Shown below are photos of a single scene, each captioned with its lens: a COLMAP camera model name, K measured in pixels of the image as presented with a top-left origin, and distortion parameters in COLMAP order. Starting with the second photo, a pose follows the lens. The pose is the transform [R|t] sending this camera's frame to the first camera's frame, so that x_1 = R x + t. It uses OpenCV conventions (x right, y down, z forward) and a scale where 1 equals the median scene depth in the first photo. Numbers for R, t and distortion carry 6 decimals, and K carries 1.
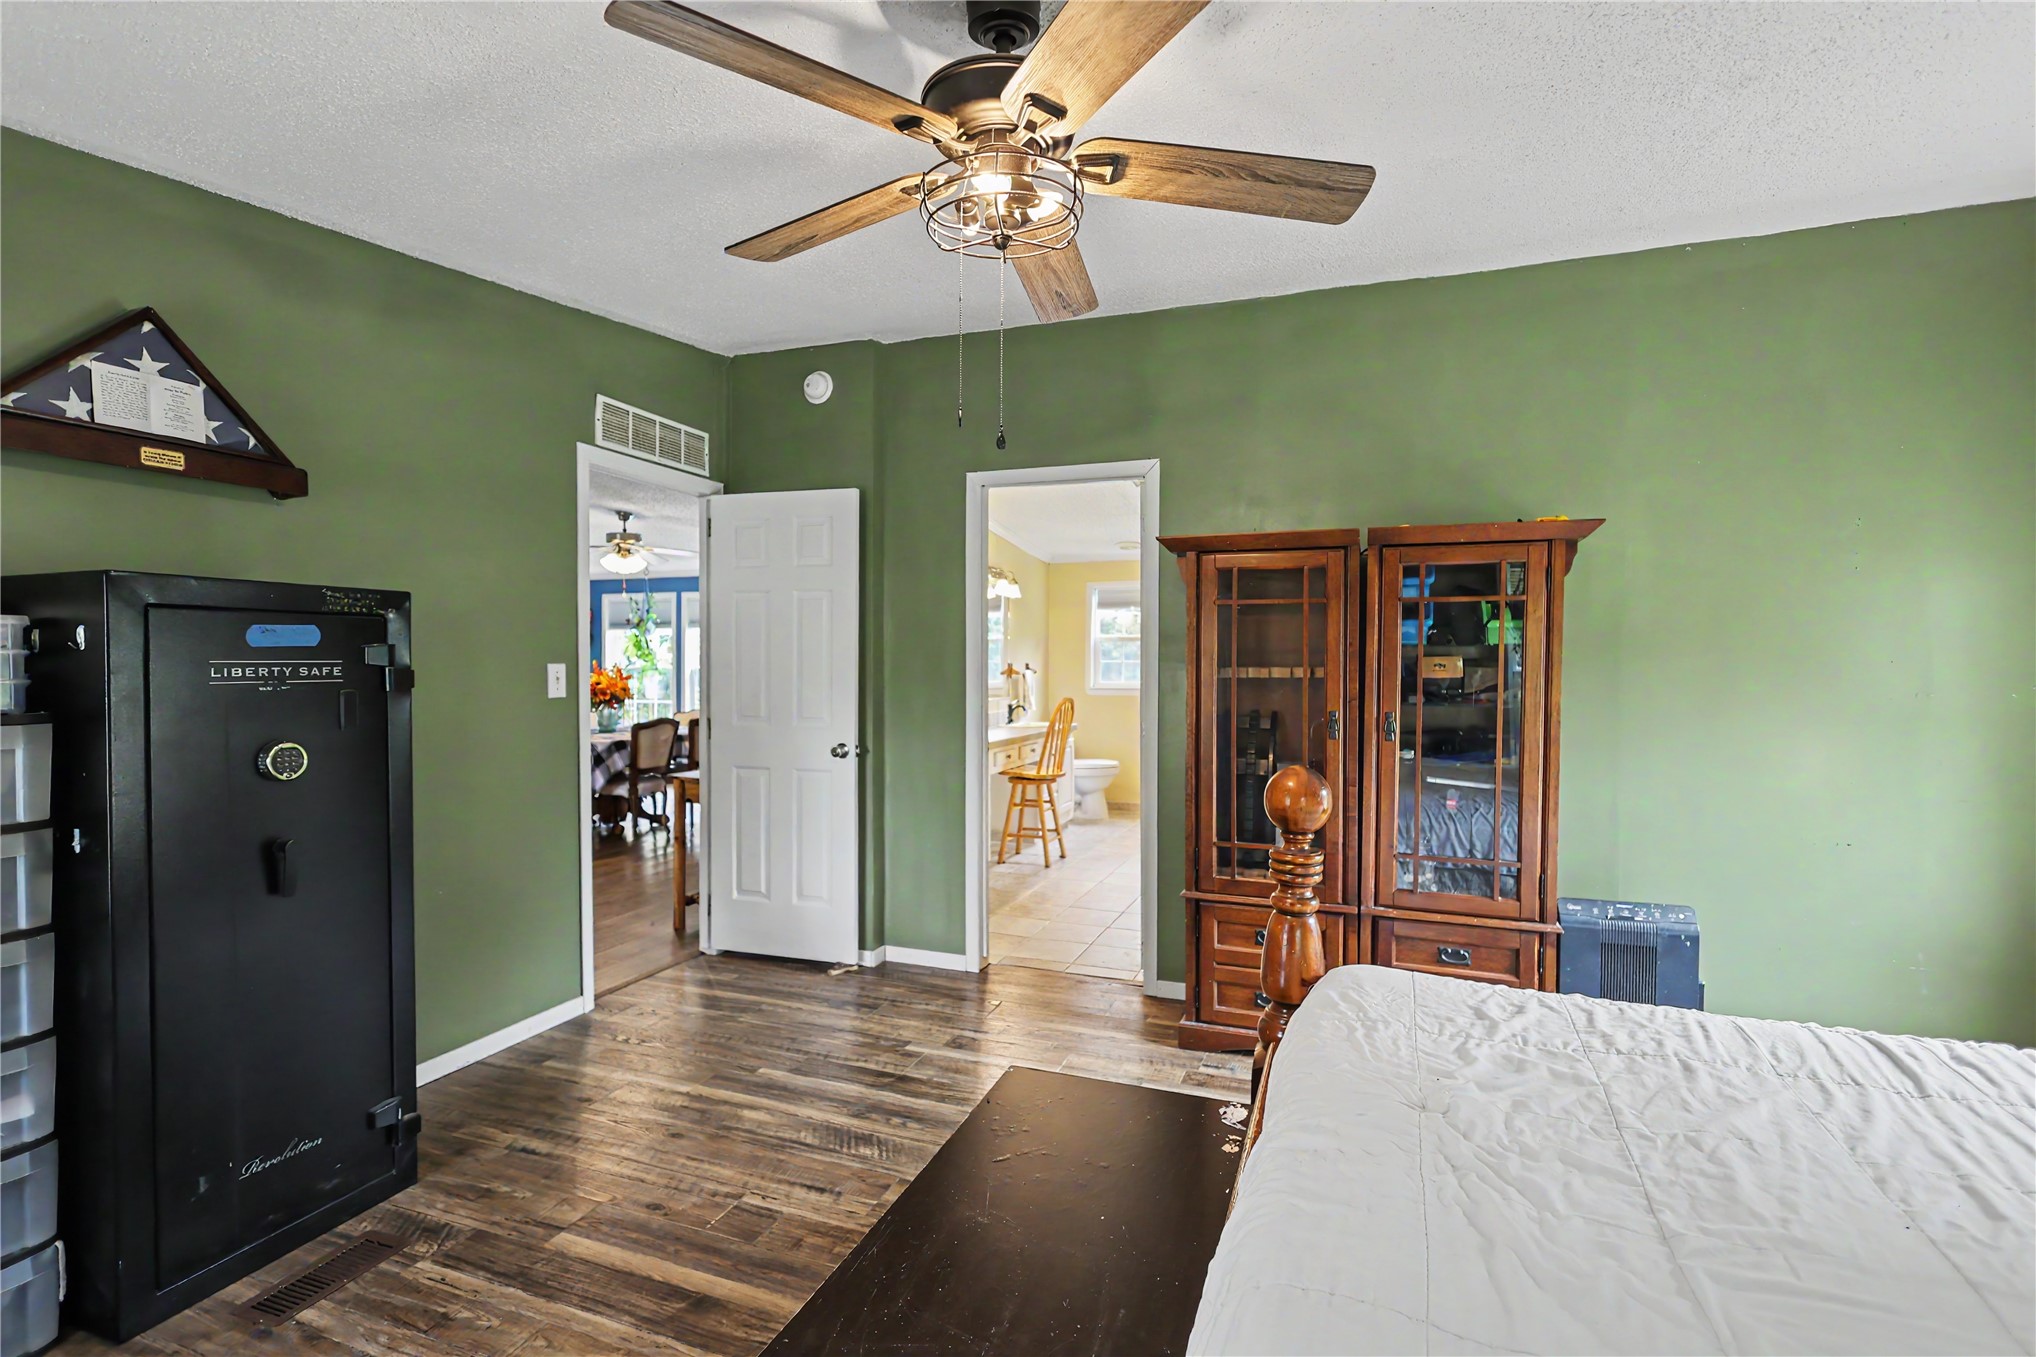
lens RADIAL K [[943.1, 0, 1020.2], [0, 943.1, 678.4], [0, 0, 1]] dist [-0.000296, 0.001141]
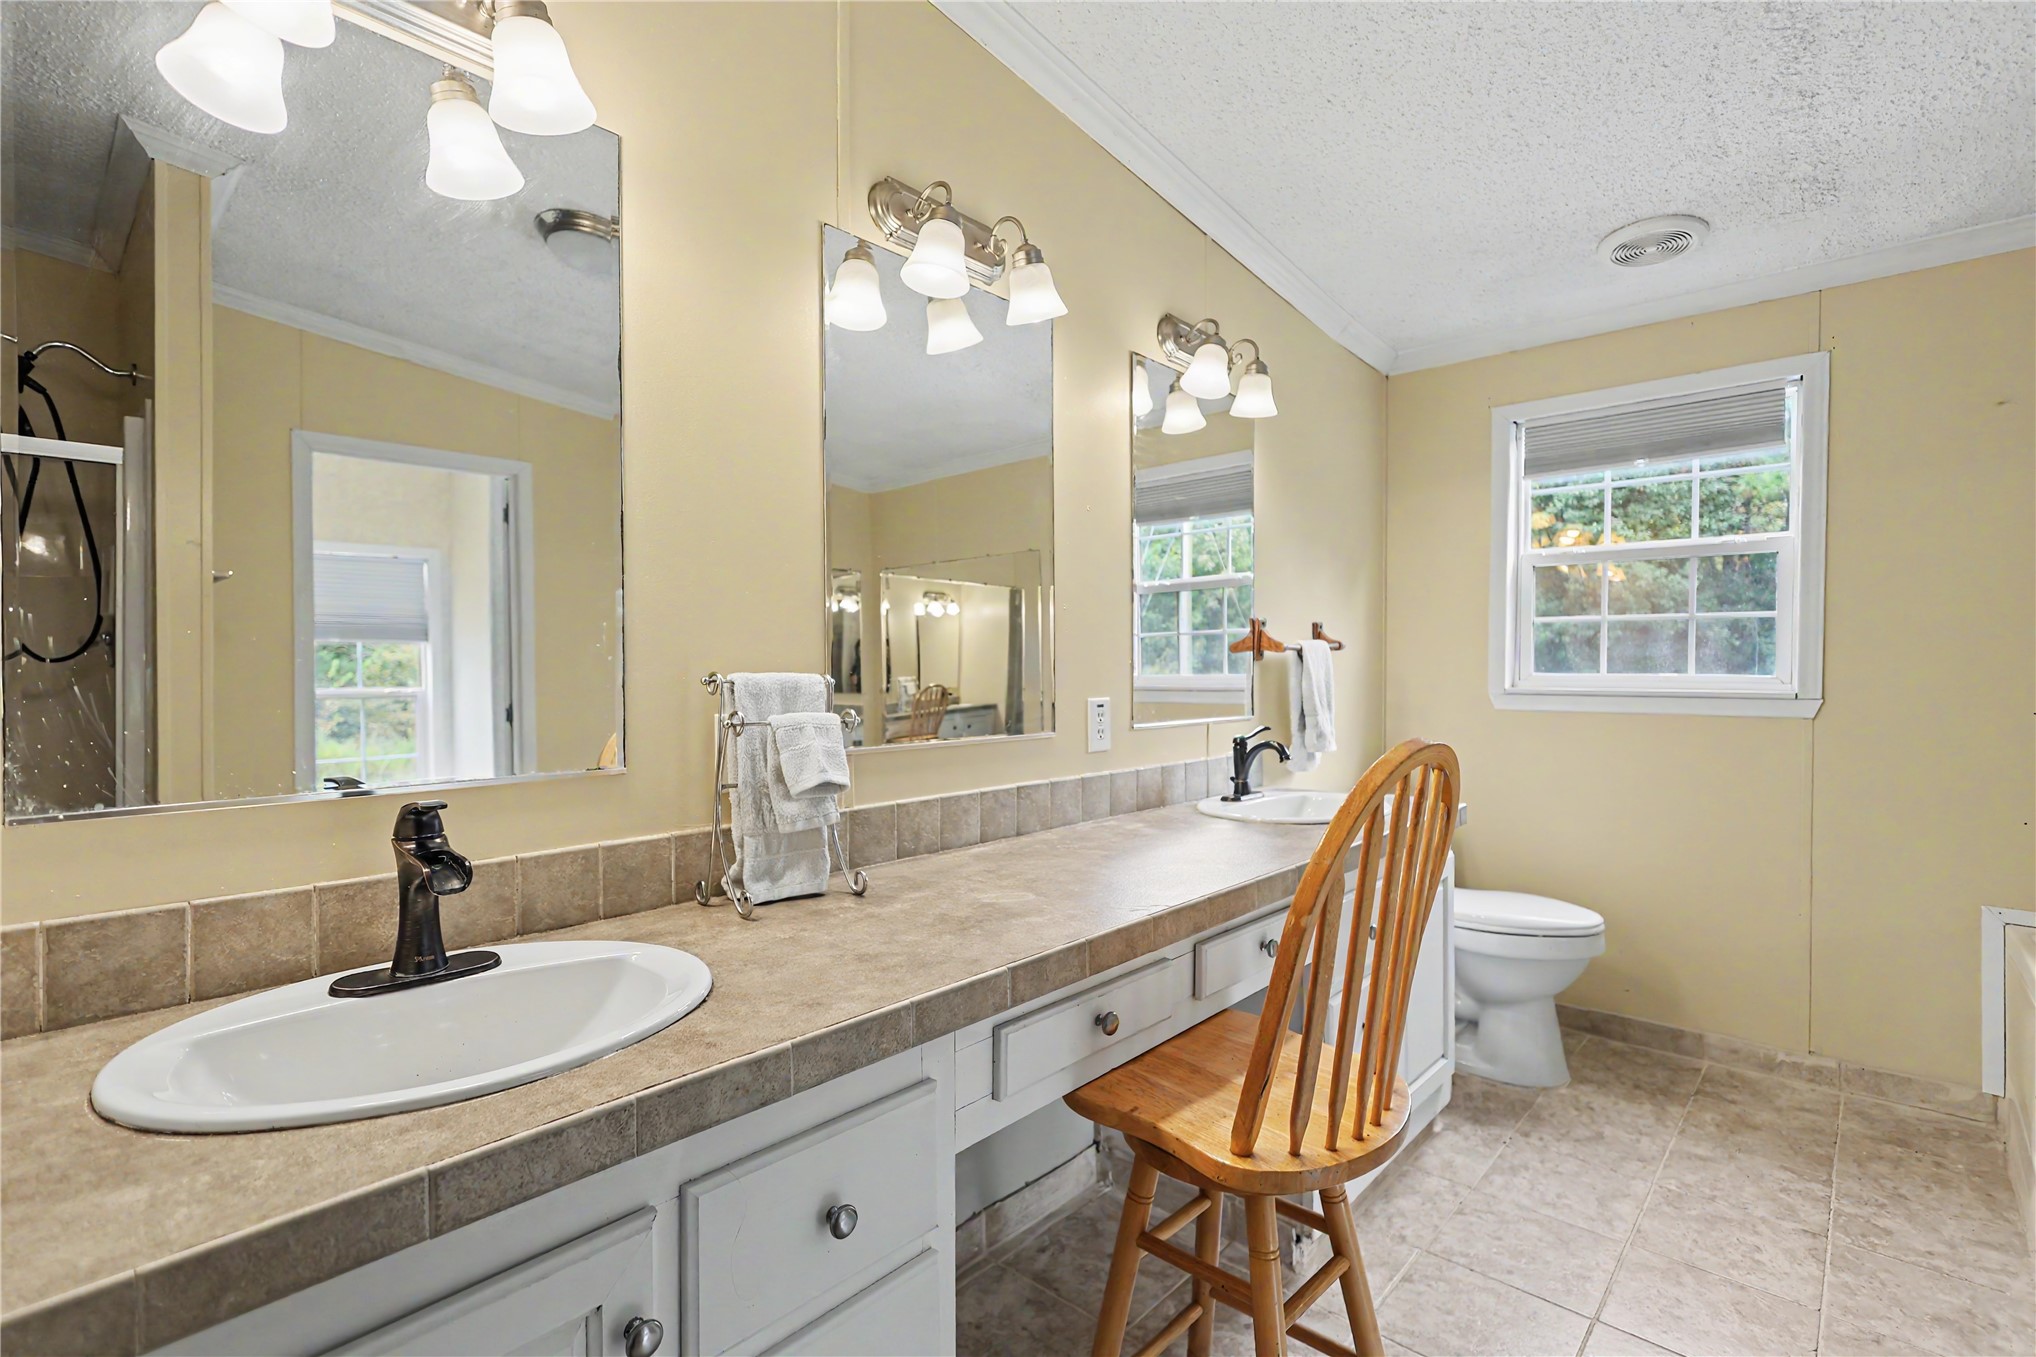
lens RADIAL K [[943.1, 0, 1015.0], [0, 943.1, 676.9], [0, 0, 1]] dist [-0.000296, 0.001141]
pose [[0.931933, 0.003254, -0.362617, 0.032111], [-0.005259, 0.999976, -0.004542, 0.007296], [0.362594, 0.006140, 0.931927, 0.622621]]
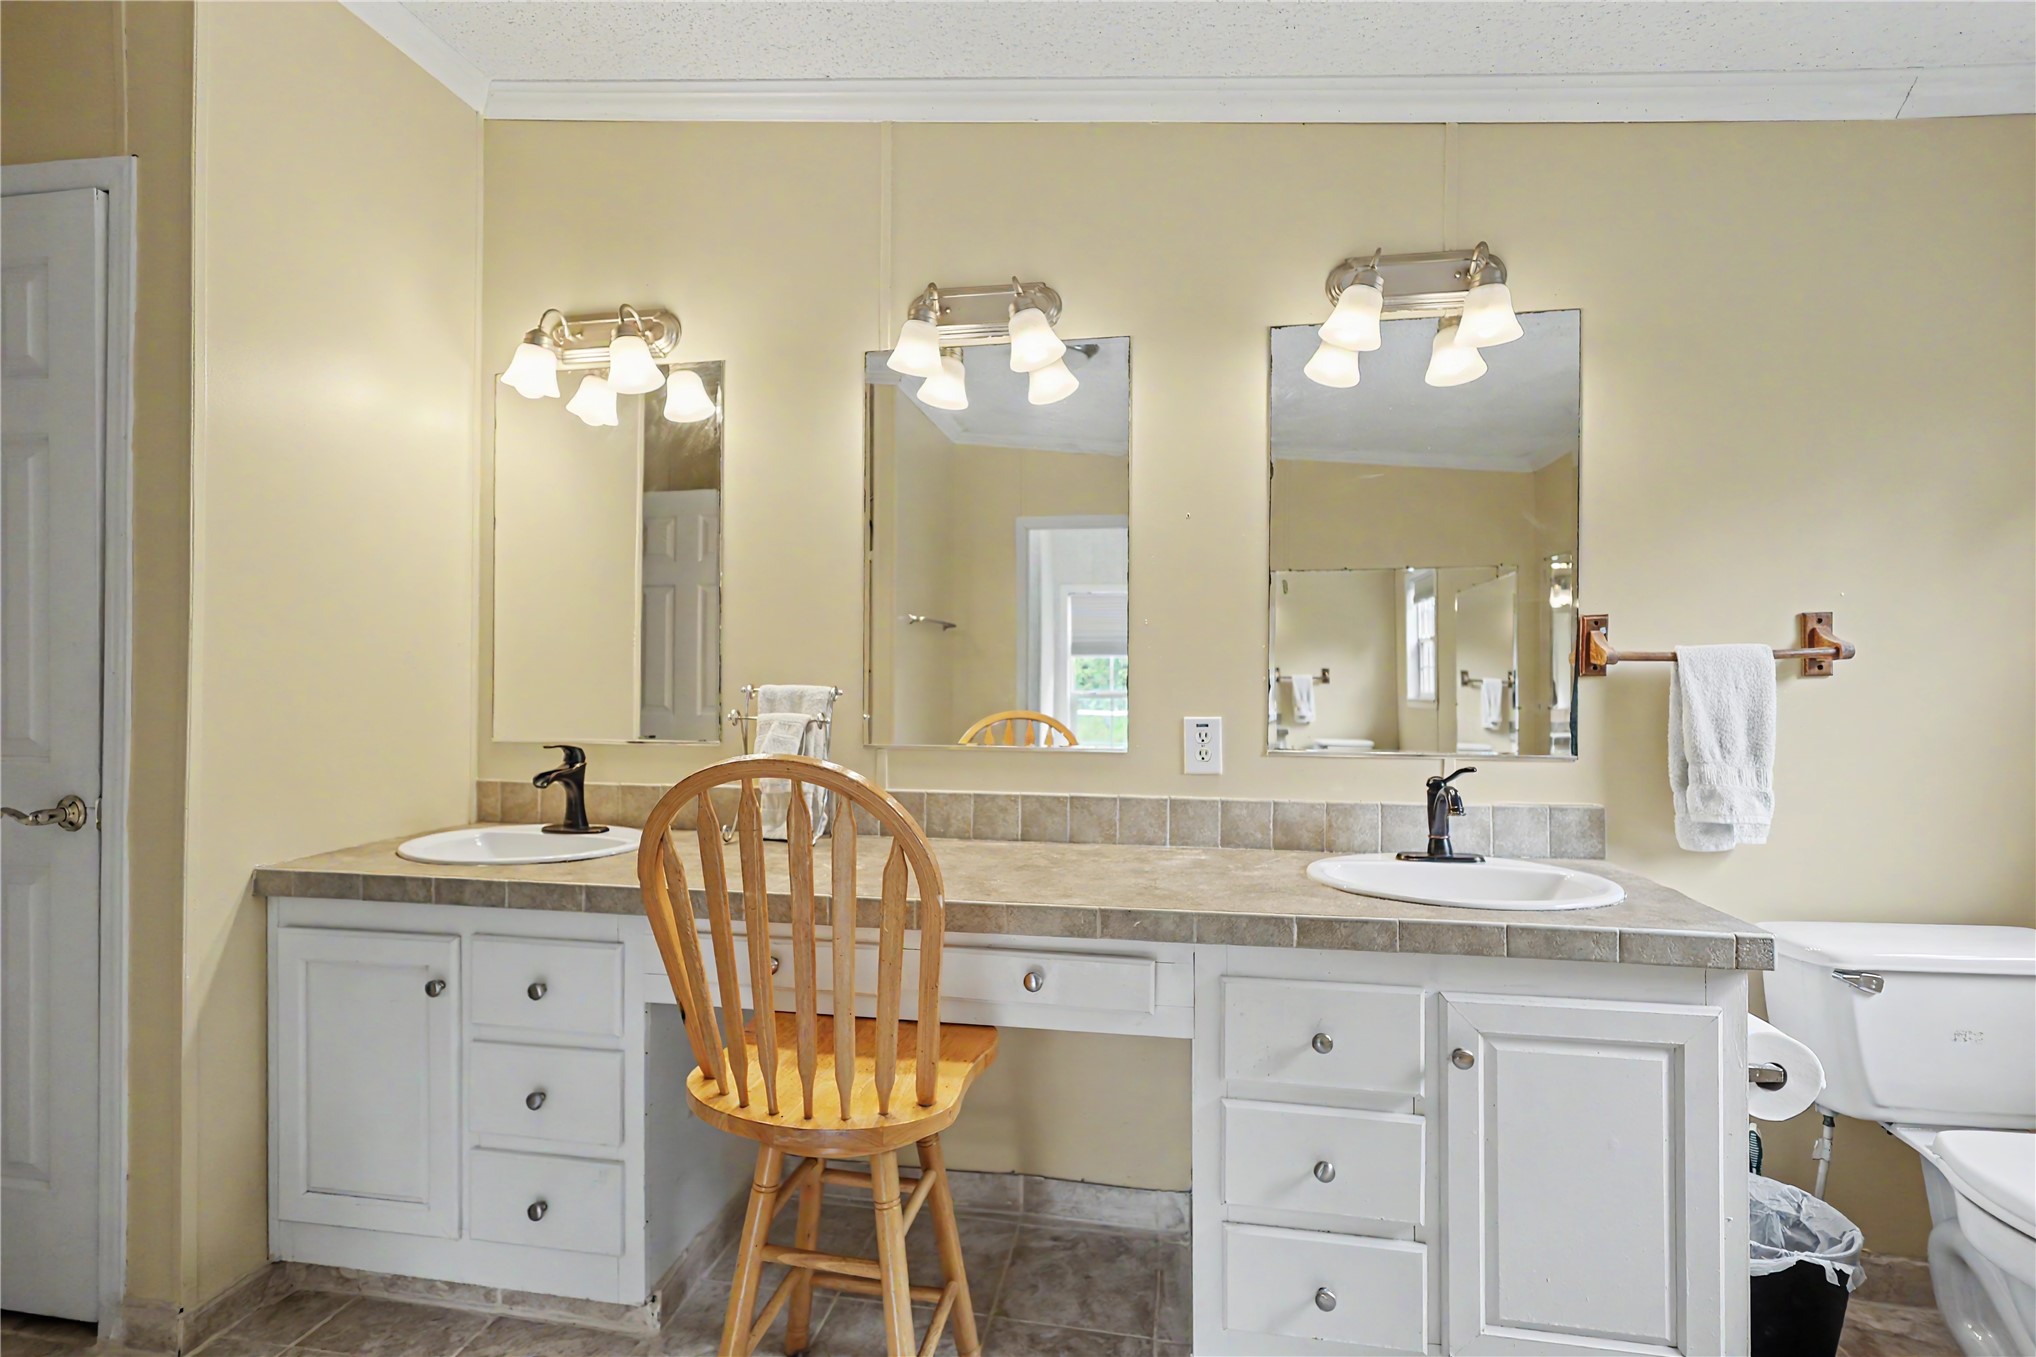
lens RADIAL K [[943.1, 0, 1010.9], [0, 943.1, 675.1], [0, 0, 1]] dist [-0.000296, 0.001141]
pose [[0.186362, 0.004395, -0.982471, 0.195827], [-0.020233, 0.999795, 0.000634, 0.001681], [0.982273, 0.019761, 0.186413, 0.787372]]
